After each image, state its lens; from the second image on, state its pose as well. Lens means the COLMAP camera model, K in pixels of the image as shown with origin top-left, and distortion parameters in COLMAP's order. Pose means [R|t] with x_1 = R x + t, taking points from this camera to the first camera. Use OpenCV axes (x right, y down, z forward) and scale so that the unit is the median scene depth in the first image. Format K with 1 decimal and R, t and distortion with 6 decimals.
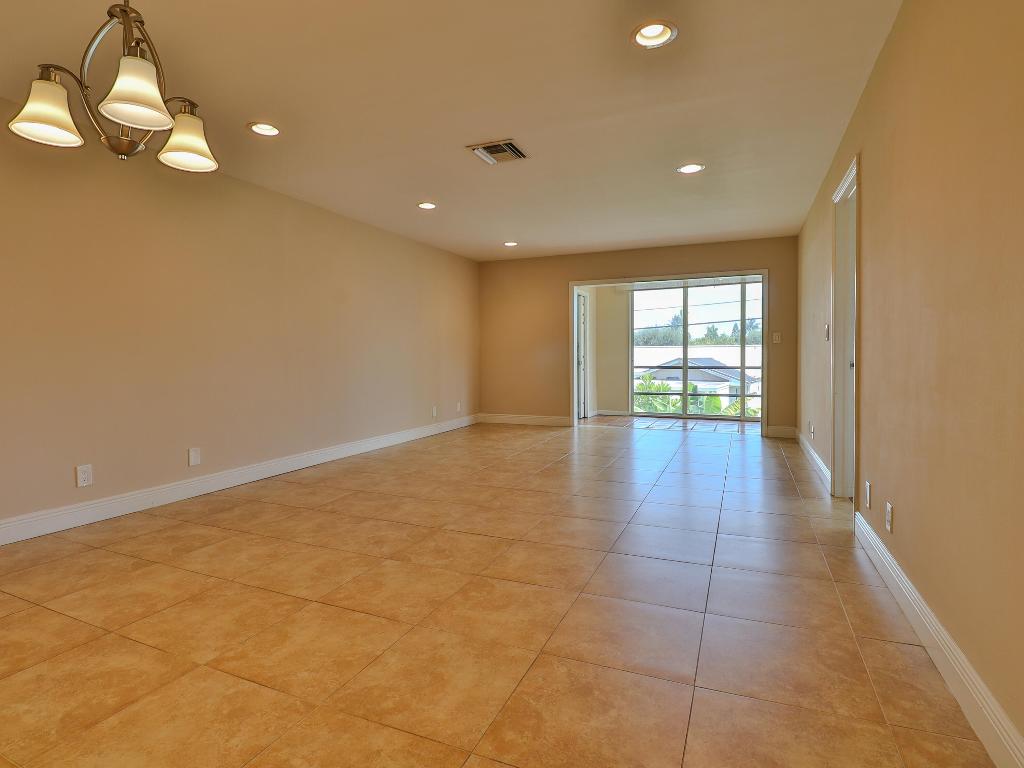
lens RADIAL K [[532.0, 0, 512.0], [0, 532.0, 384.0], [0, 0, 1]] dist [0.003575, -0.017411]
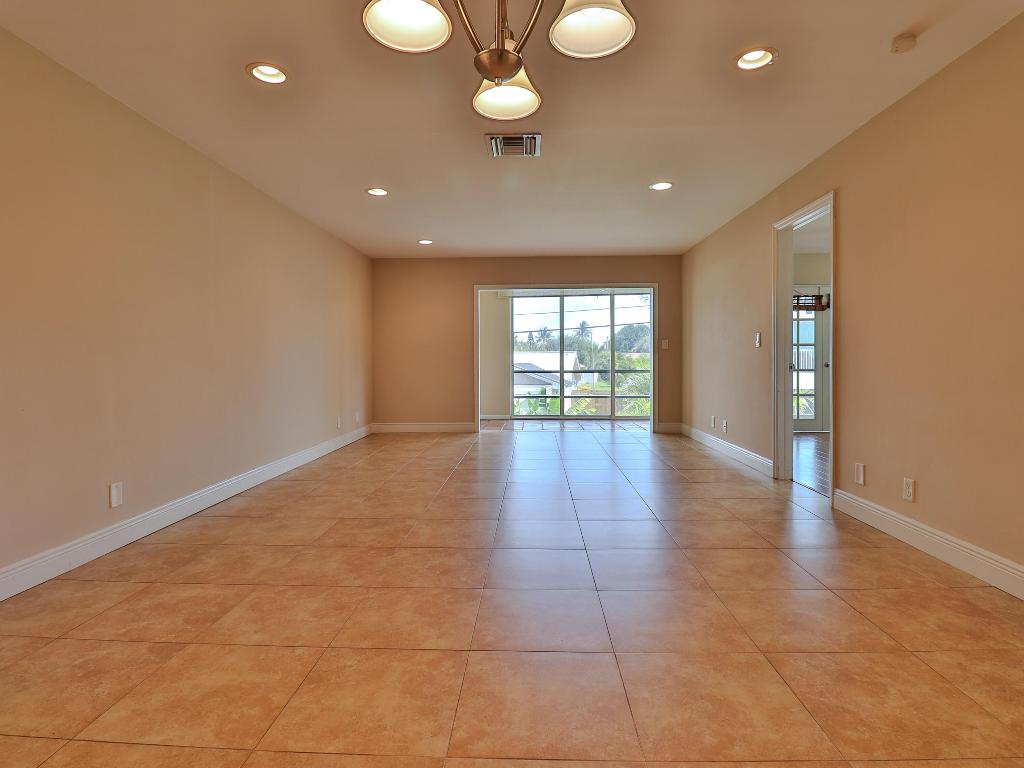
lens RADIAL K [[532.0, 0, 512.0], [0, 532.0, 384.0], [0, 0, 1]] dist [0.003575, -0.017411]
pose [[0.931984, -0.016013, 0.362147, -0.202665], [0.019955, 0.999775, -0.007147, -0.000846], [-0.361951, 0.013888, 0.932094, 0.063894]]
